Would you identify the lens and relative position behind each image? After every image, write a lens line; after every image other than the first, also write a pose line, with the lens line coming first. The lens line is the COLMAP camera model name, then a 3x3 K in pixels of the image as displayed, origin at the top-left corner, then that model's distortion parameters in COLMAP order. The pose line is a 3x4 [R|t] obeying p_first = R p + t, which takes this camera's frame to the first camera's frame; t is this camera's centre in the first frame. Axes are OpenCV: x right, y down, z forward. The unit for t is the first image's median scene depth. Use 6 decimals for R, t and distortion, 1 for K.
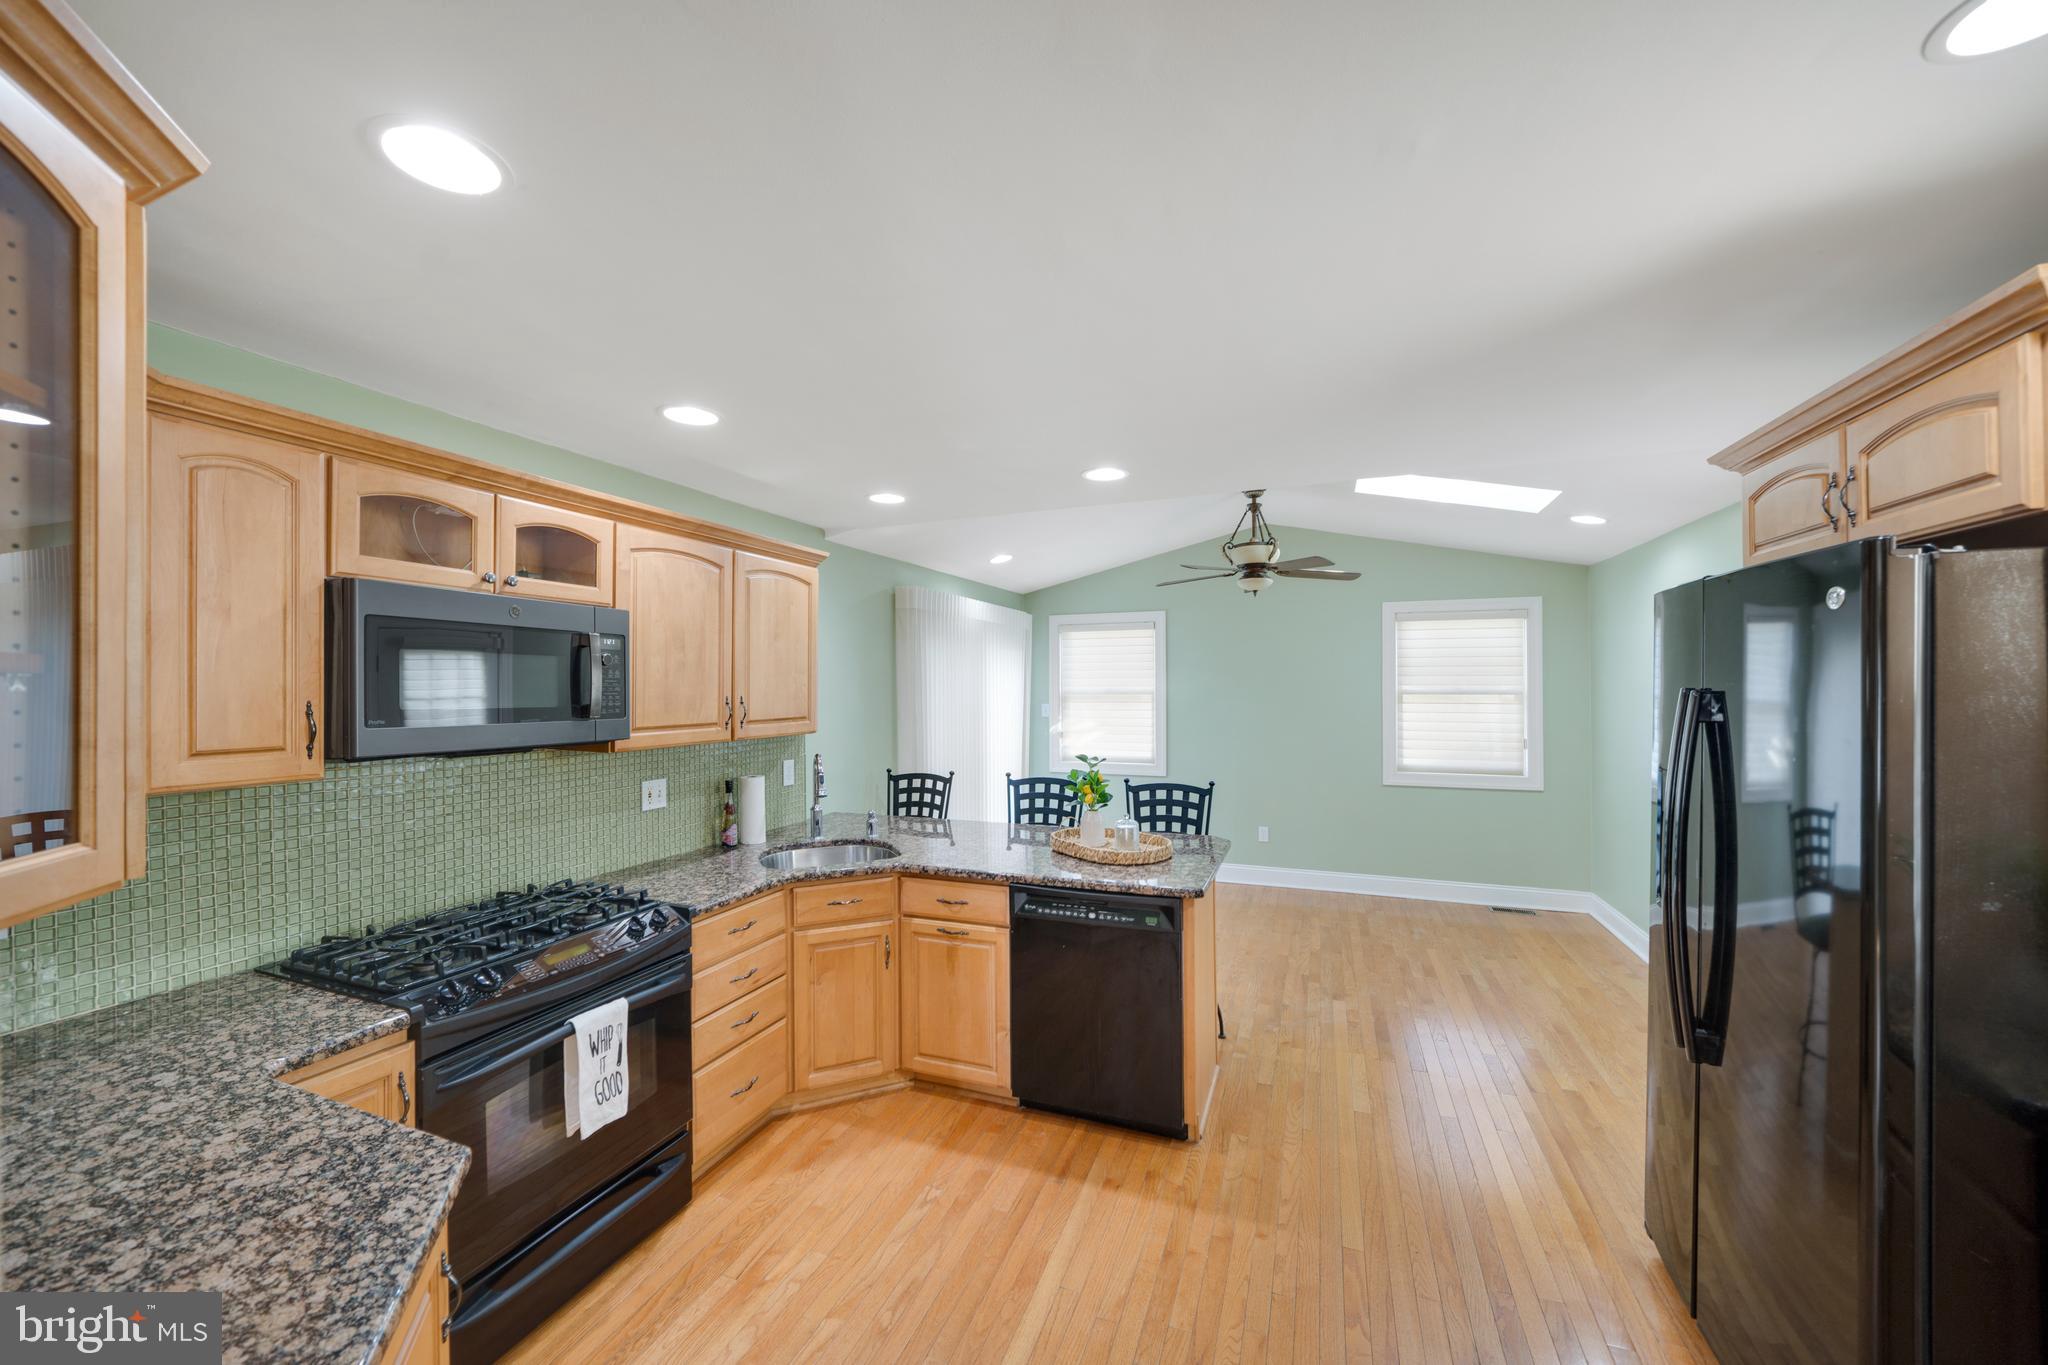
lens RADIAL K [[748.0, 0, 1024.0], [0, 748.0, 682.5], [0, 0, 1]] dist [0.001534, 0.000136]
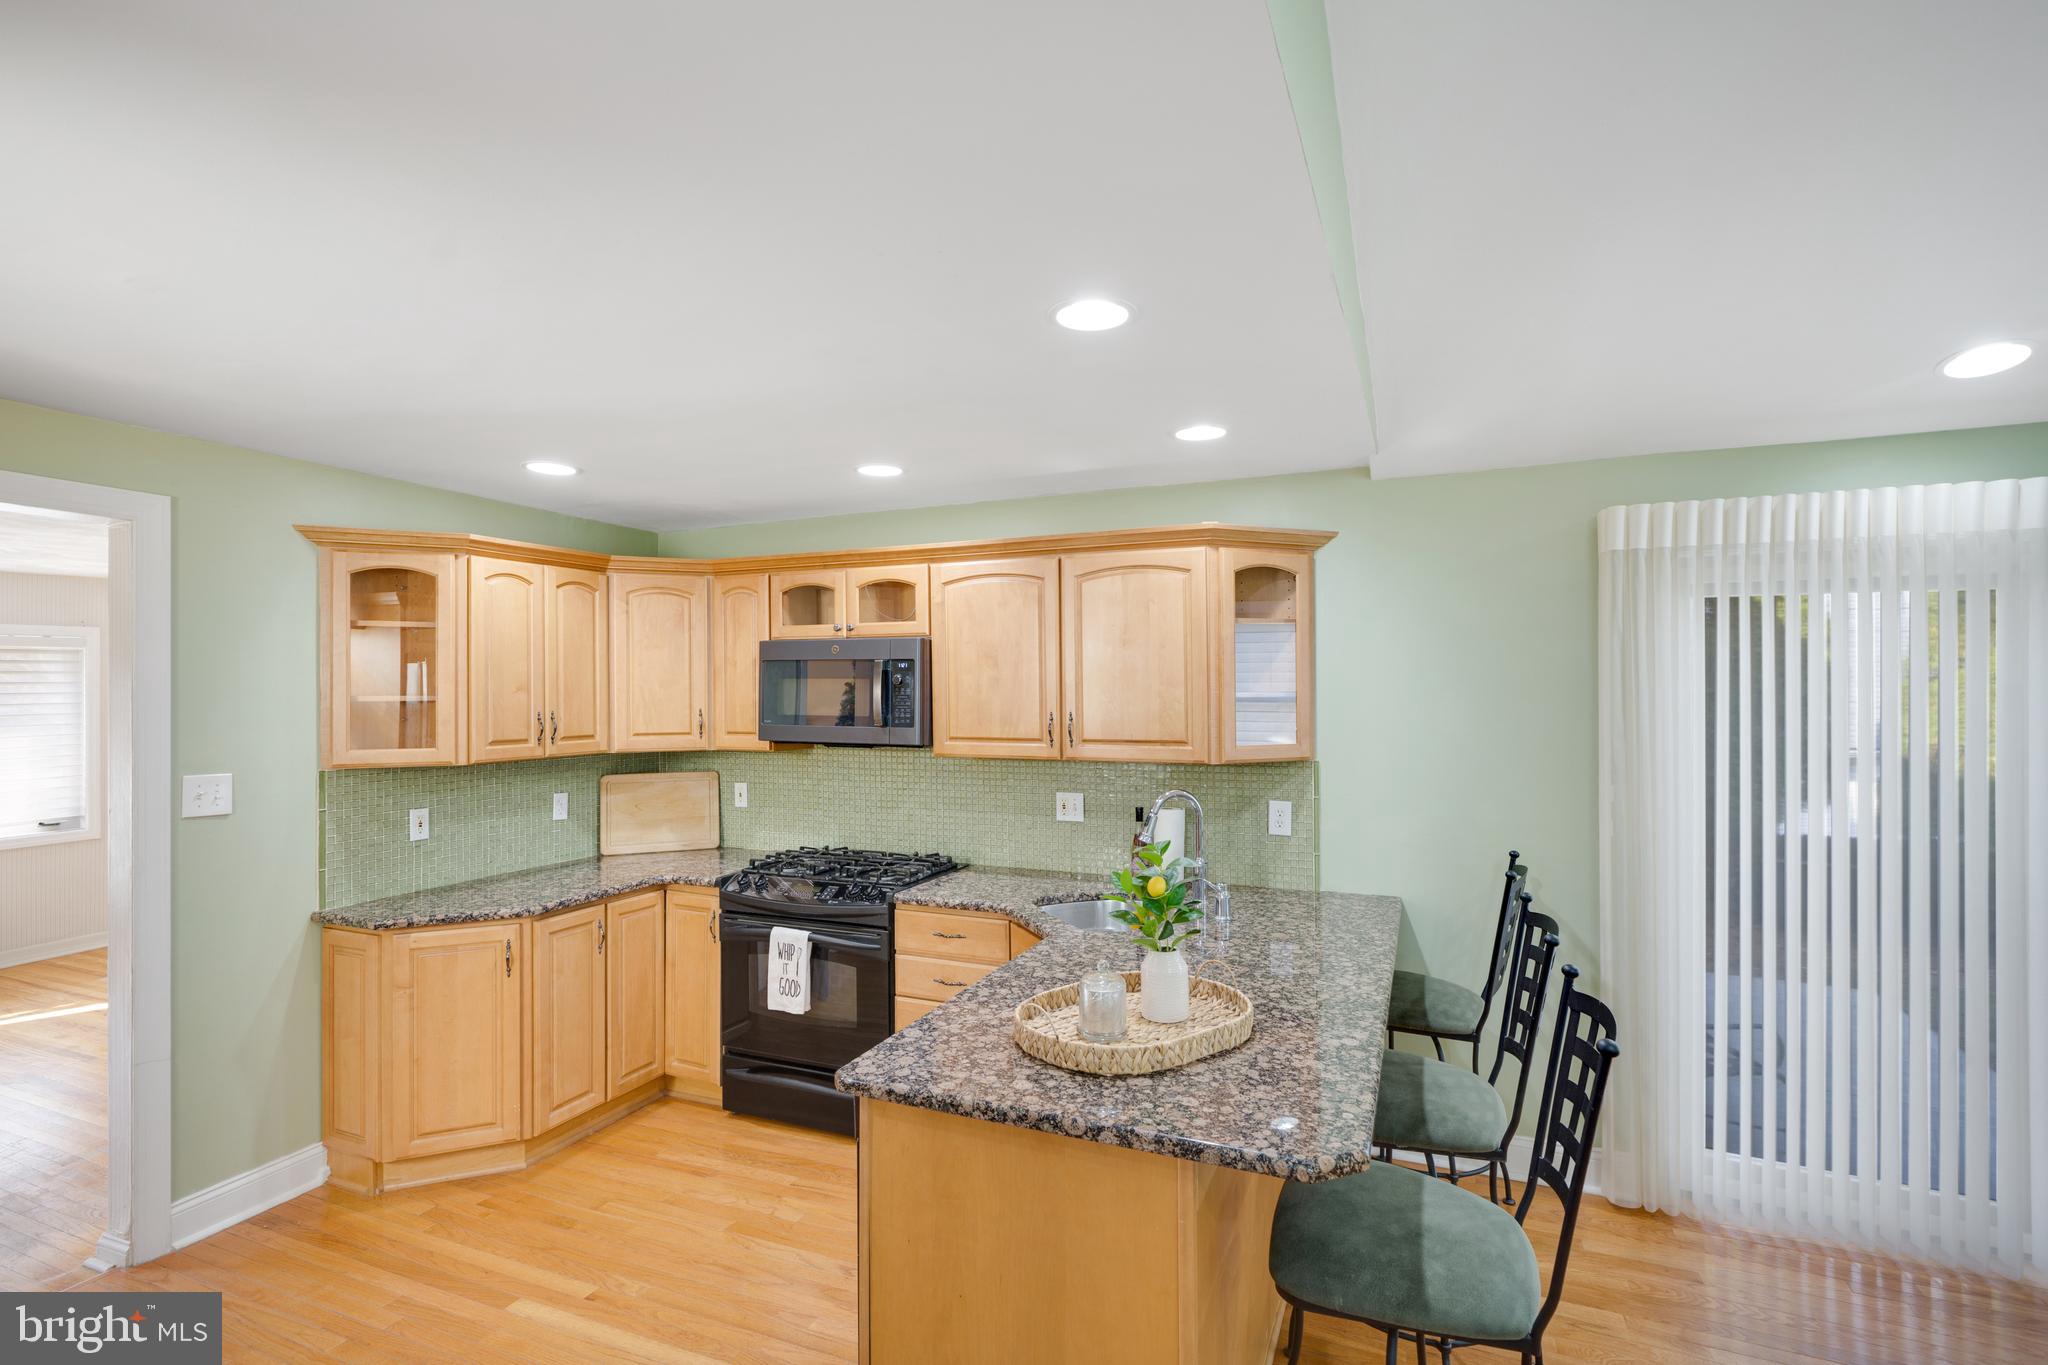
lens RADIAL K [[960.8, 0, 1016.3], [0, 960.8, 691.1], [0, 0, 1]] dist [0.000022, 0.006556]
pose [[-0.030257, 0.007171, -0.999516, 0.971670], [0.008549, 0.999940, 0.006915, -0.019885], [0.999506, -0.008335, -0.030316, 1.167628]]
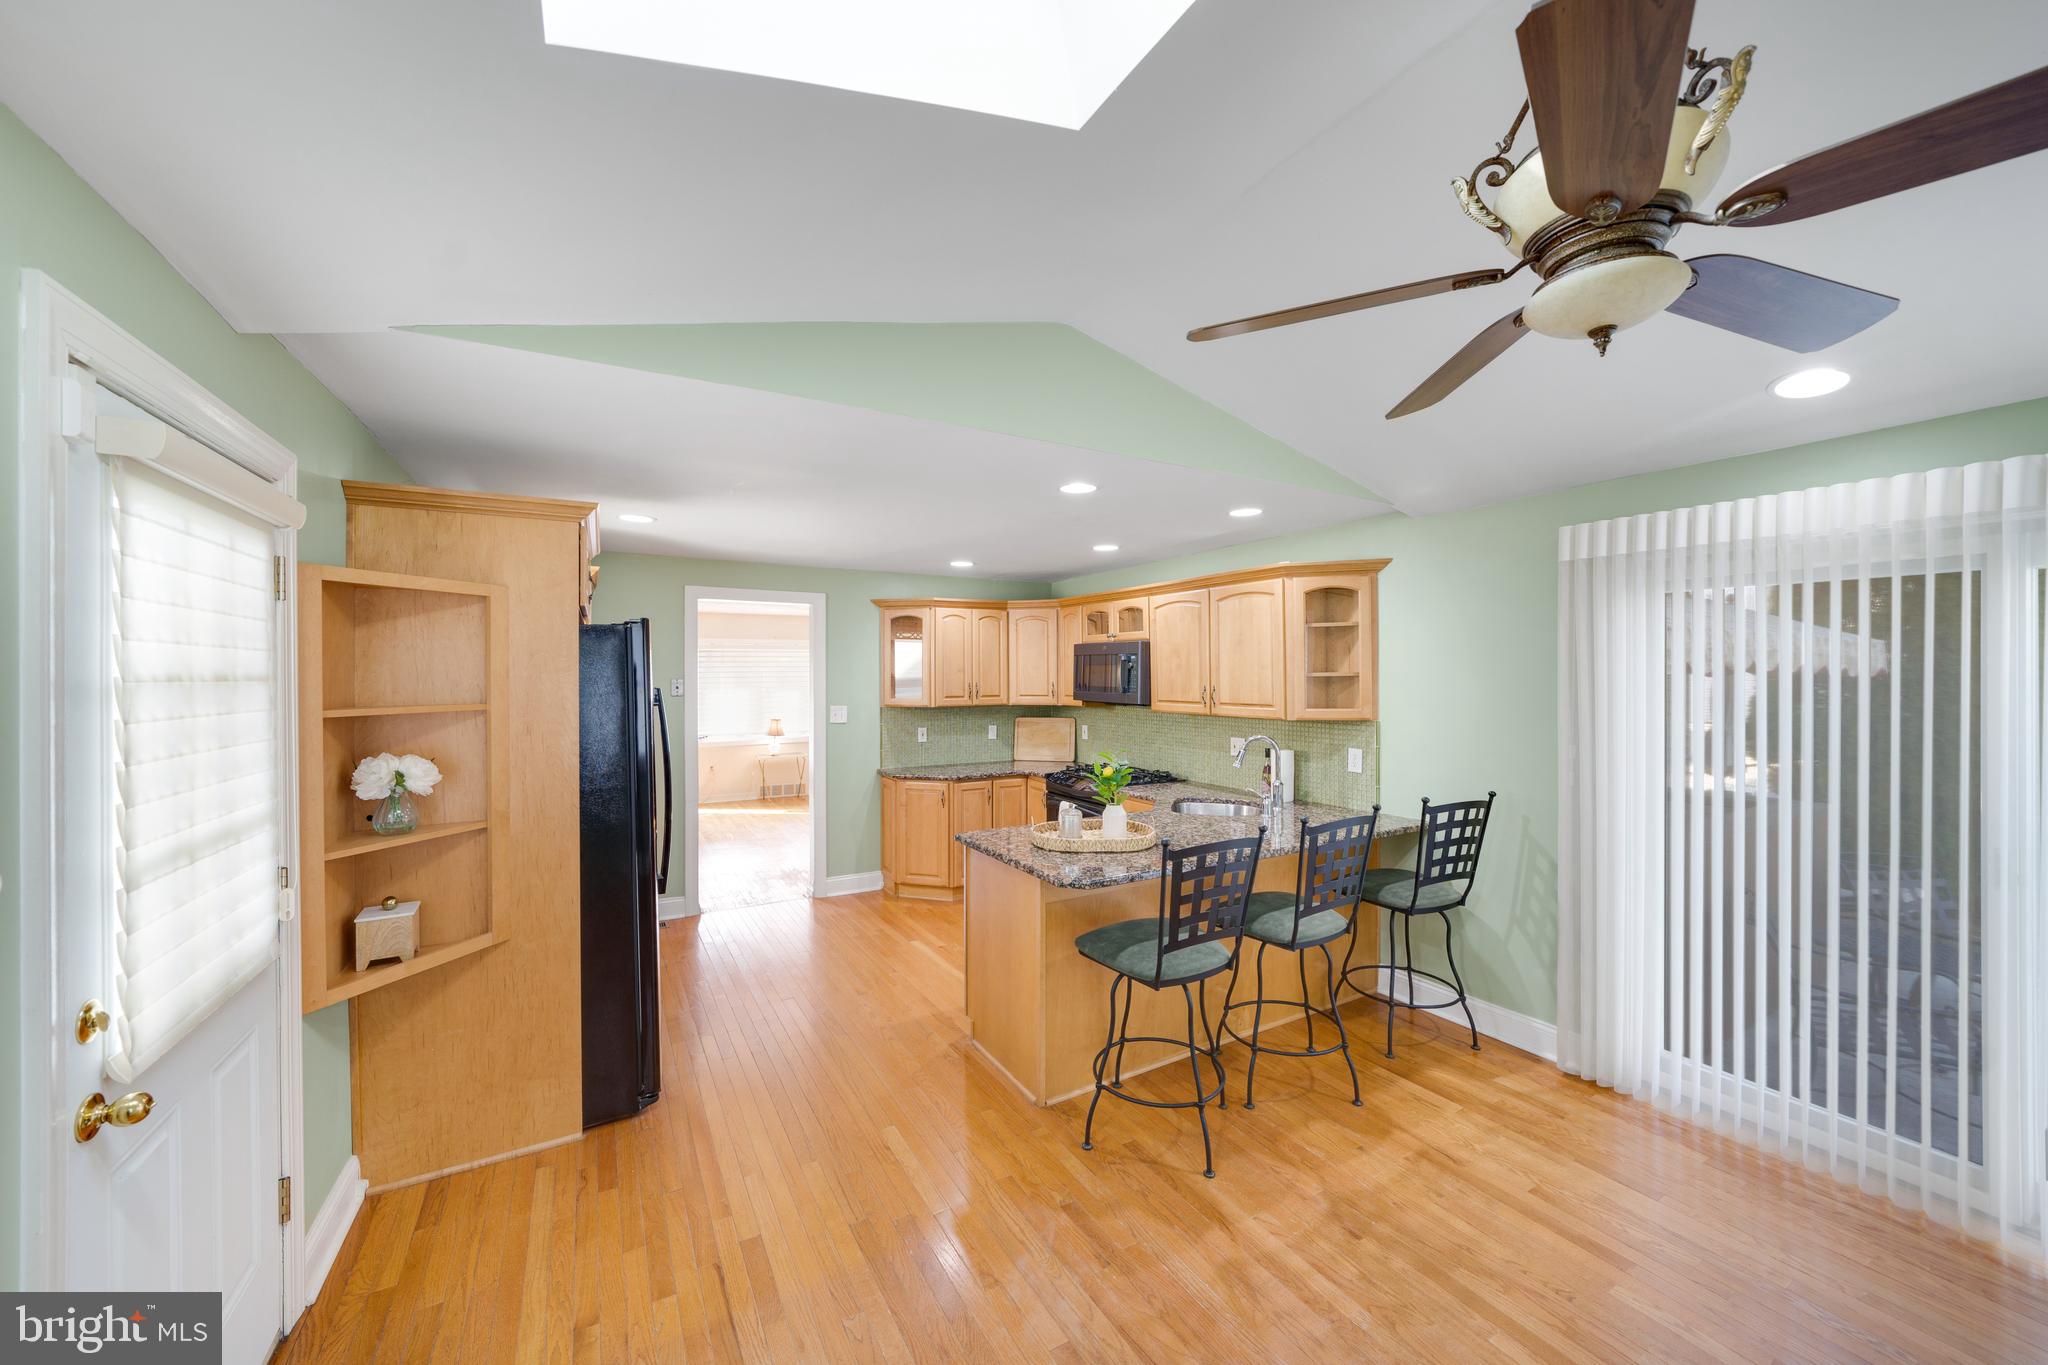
lens RADIAL K [[748.0, 0, 1024.0], [0, 748.0, 682.5], [0, 0, 1]] dist [0.001534, 0.000136]
pose [[-0.616802, 0.015205, -0.786972, 1.228631], [0.009468, 0.999884, 0.011898, -0.009882], [0.787062, -0.000112, -0.616874, 1.950300]]
